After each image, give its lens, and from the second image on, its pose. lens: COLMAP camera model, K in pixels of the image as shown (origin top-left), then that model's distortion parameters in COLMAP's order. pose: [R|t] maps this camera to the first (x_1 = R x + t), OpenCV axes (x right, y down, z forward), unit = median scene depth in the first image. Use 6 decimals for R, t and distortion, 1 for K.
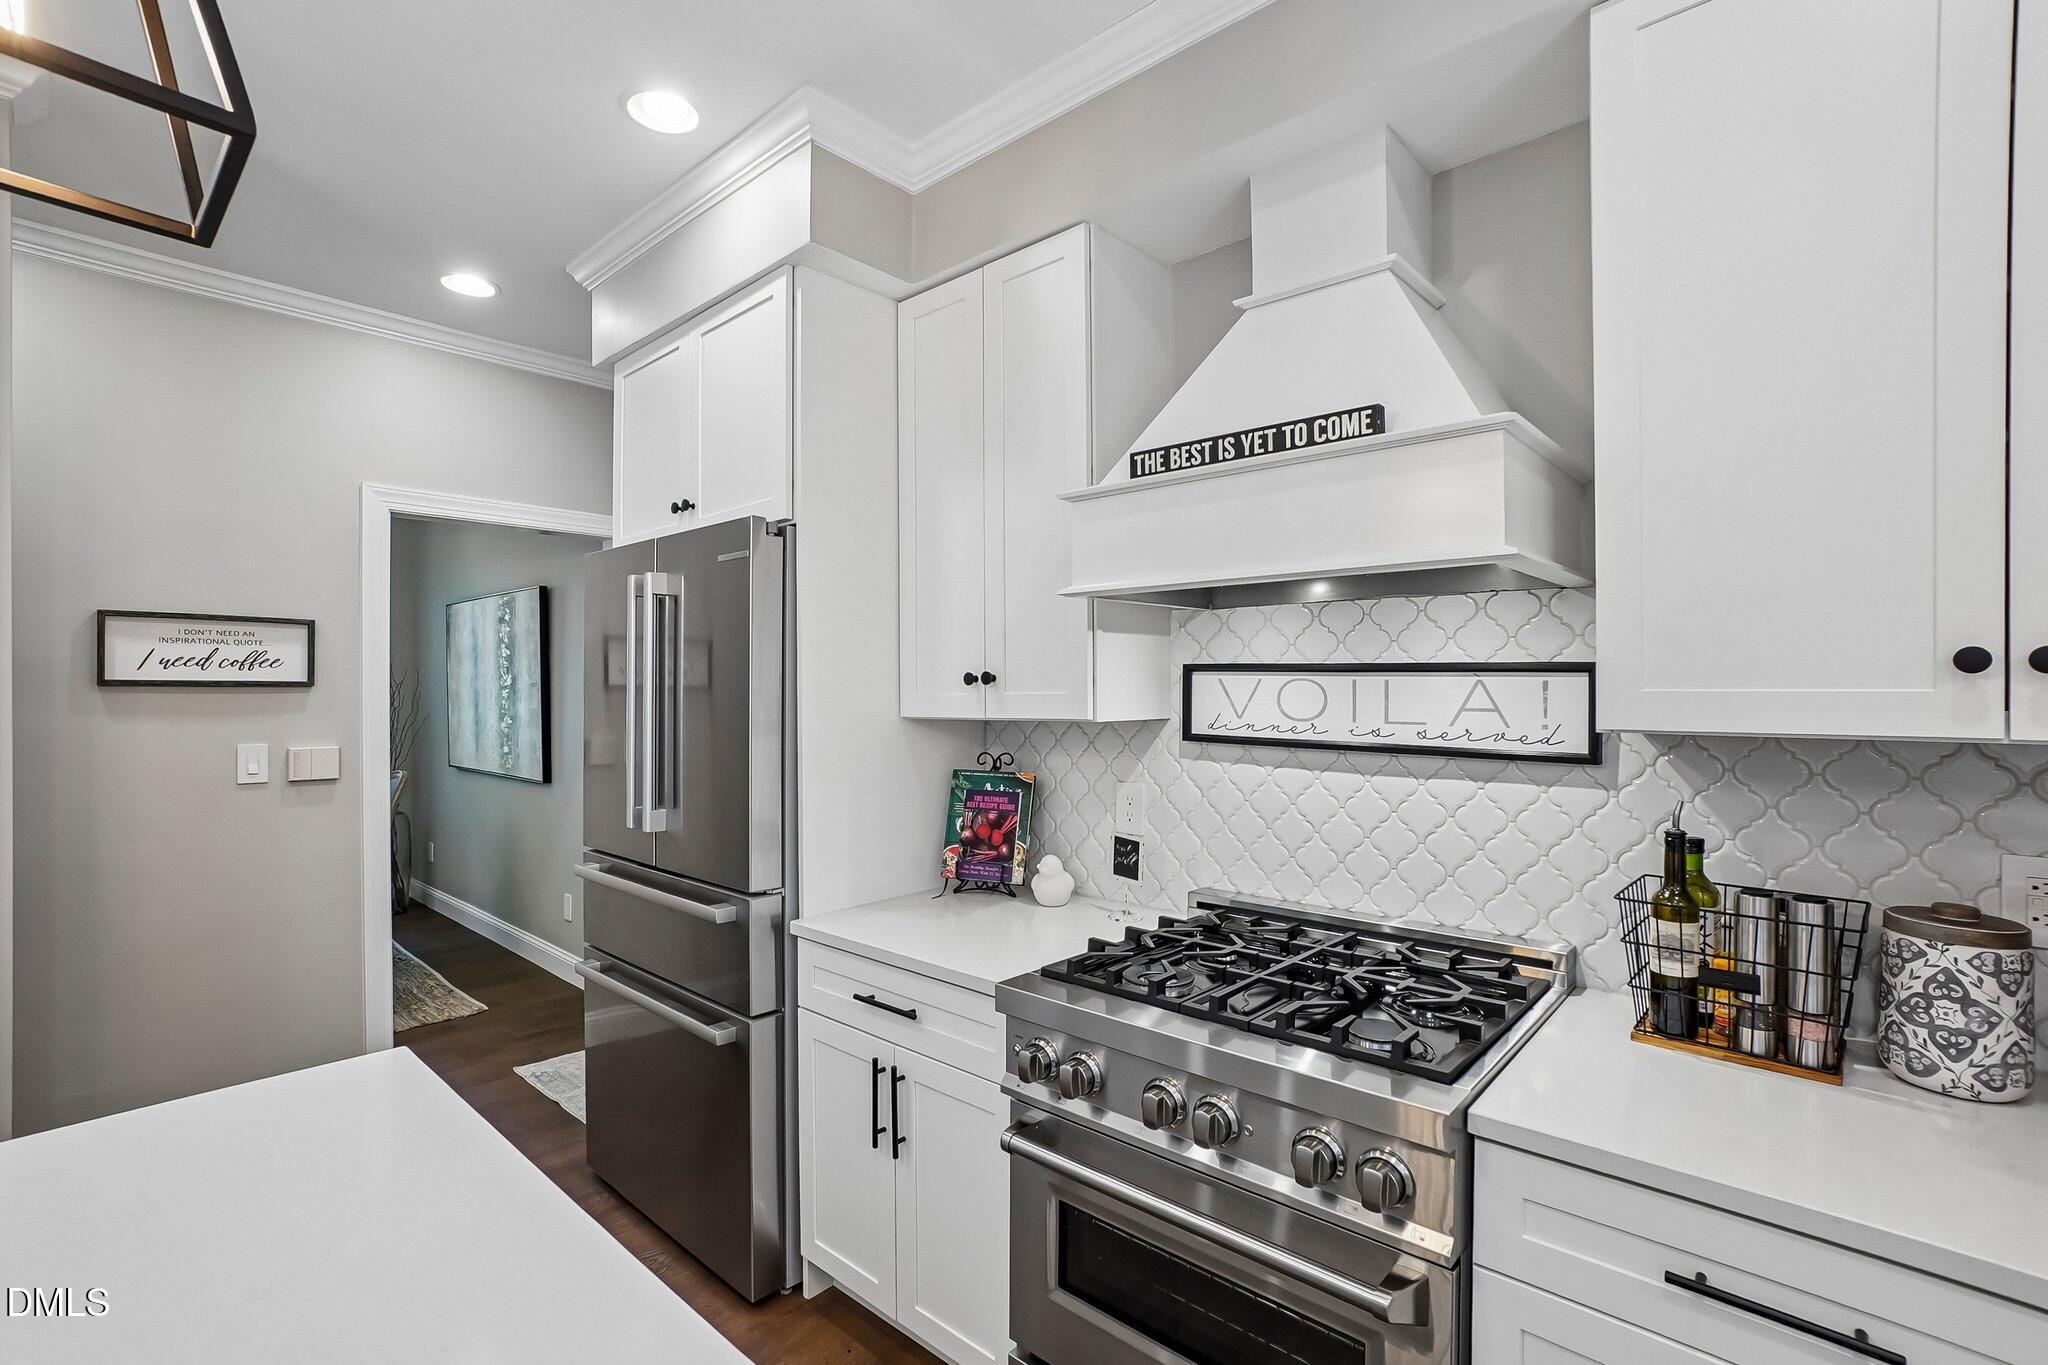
lens RADIAL K [[922.4, 0, 1023.2], [0, 922.4, 677.7], [0, 0, 1]] dist [-0.061766, 0.018403]
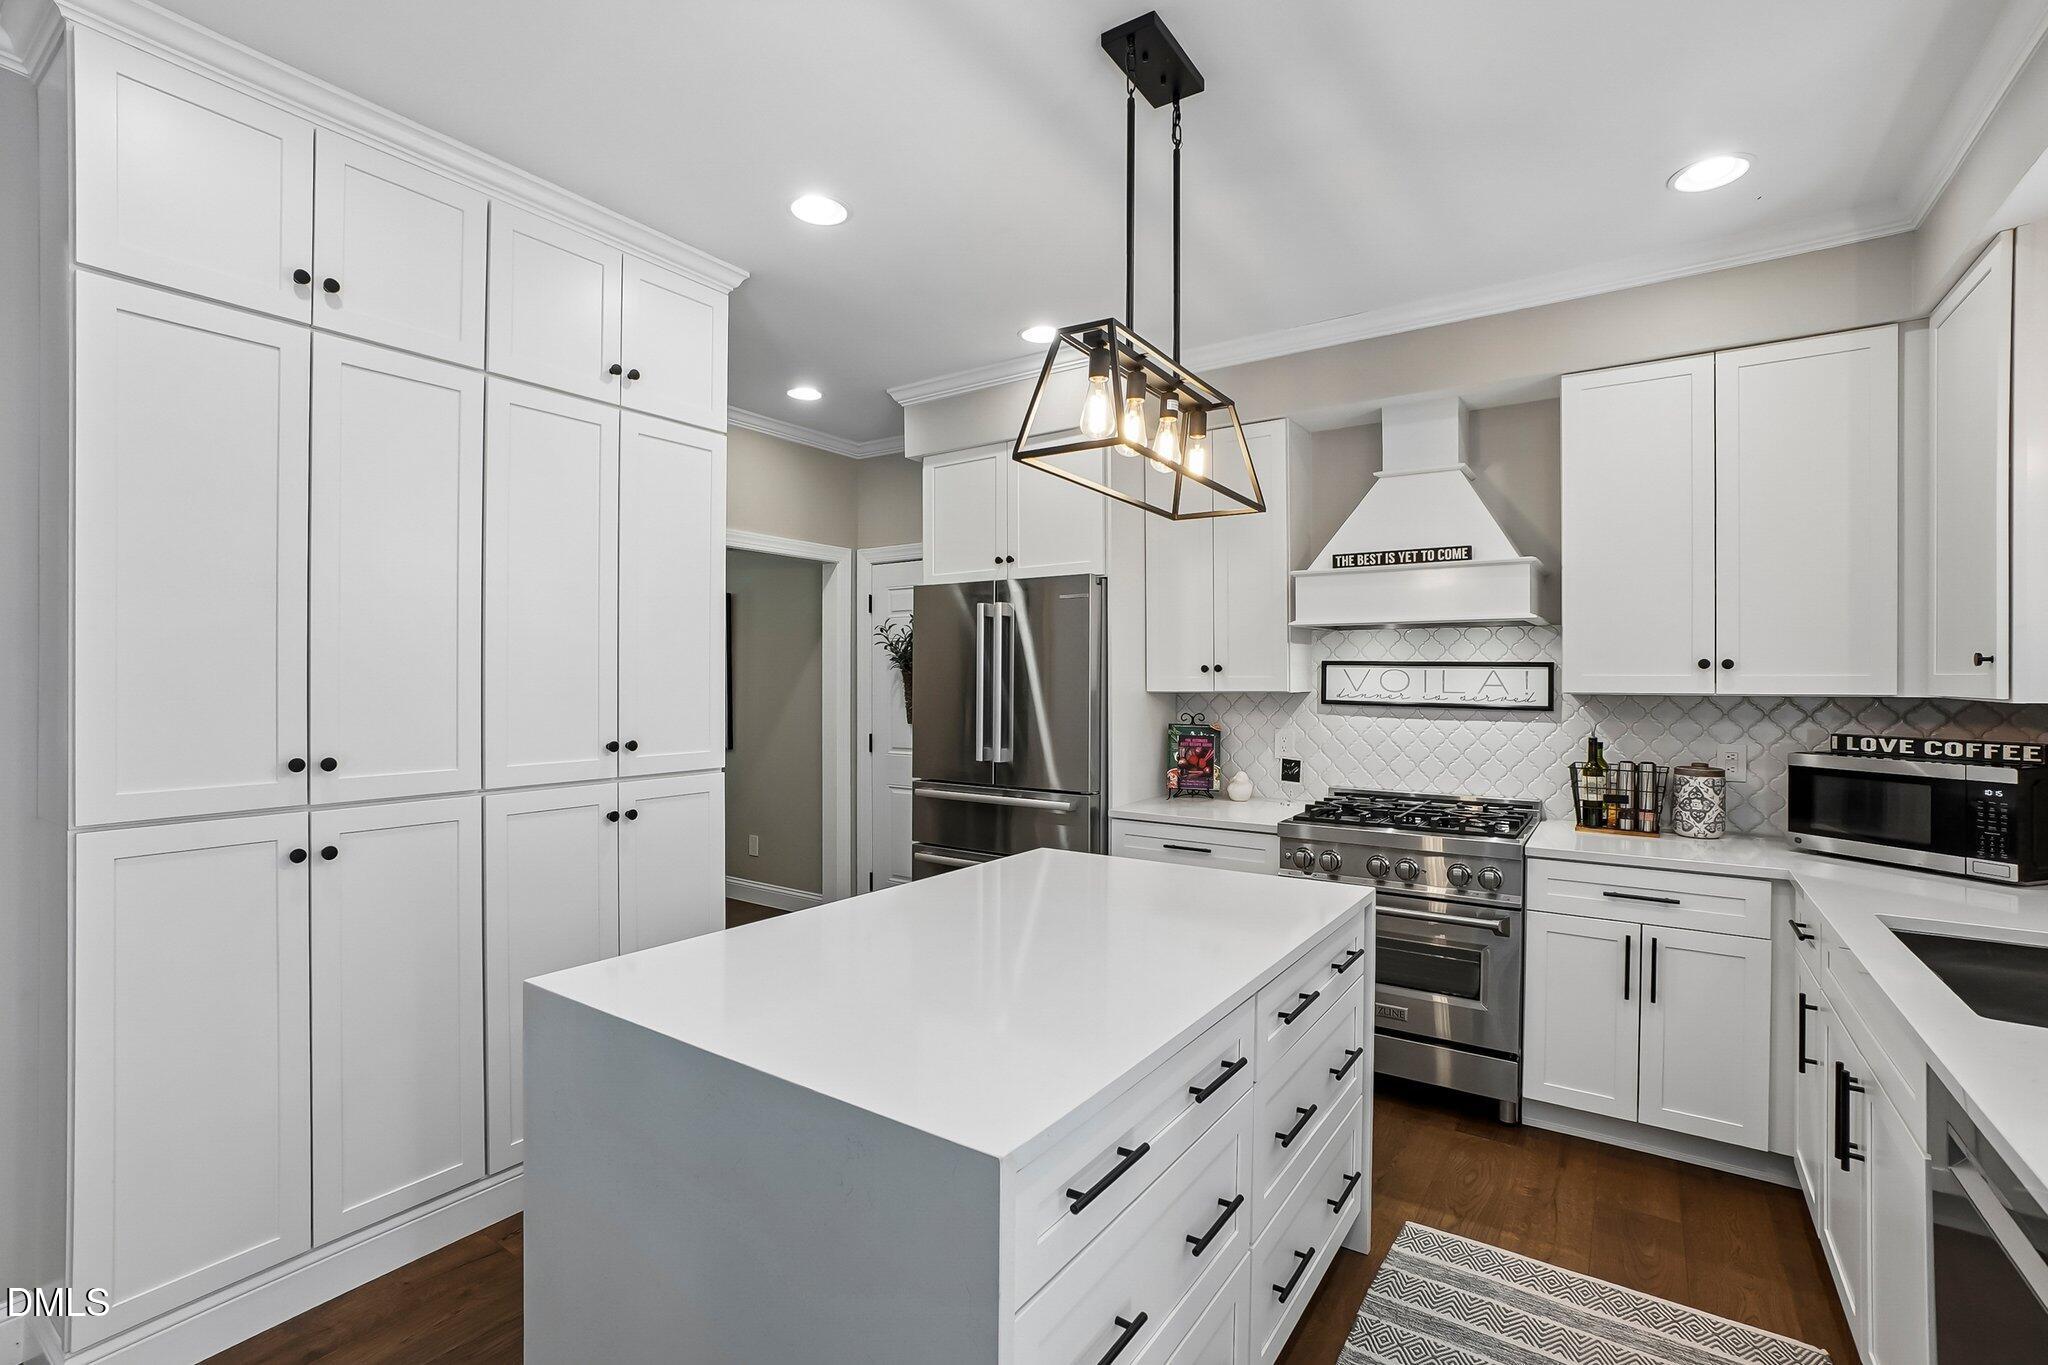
lens RADIAL K [[906.6, 0, 1020.3], [0, 906.6, 664.7], [0, 0, 1]] dist [-0.054920, 0.000045]
pose [[0.991496, 0.002867, 0.130107, -0.788165], [-0.002967, 0.999995, 0.000574, -0.008148], [-0.130105, -0.000956, 0.991500, -0.814702]]
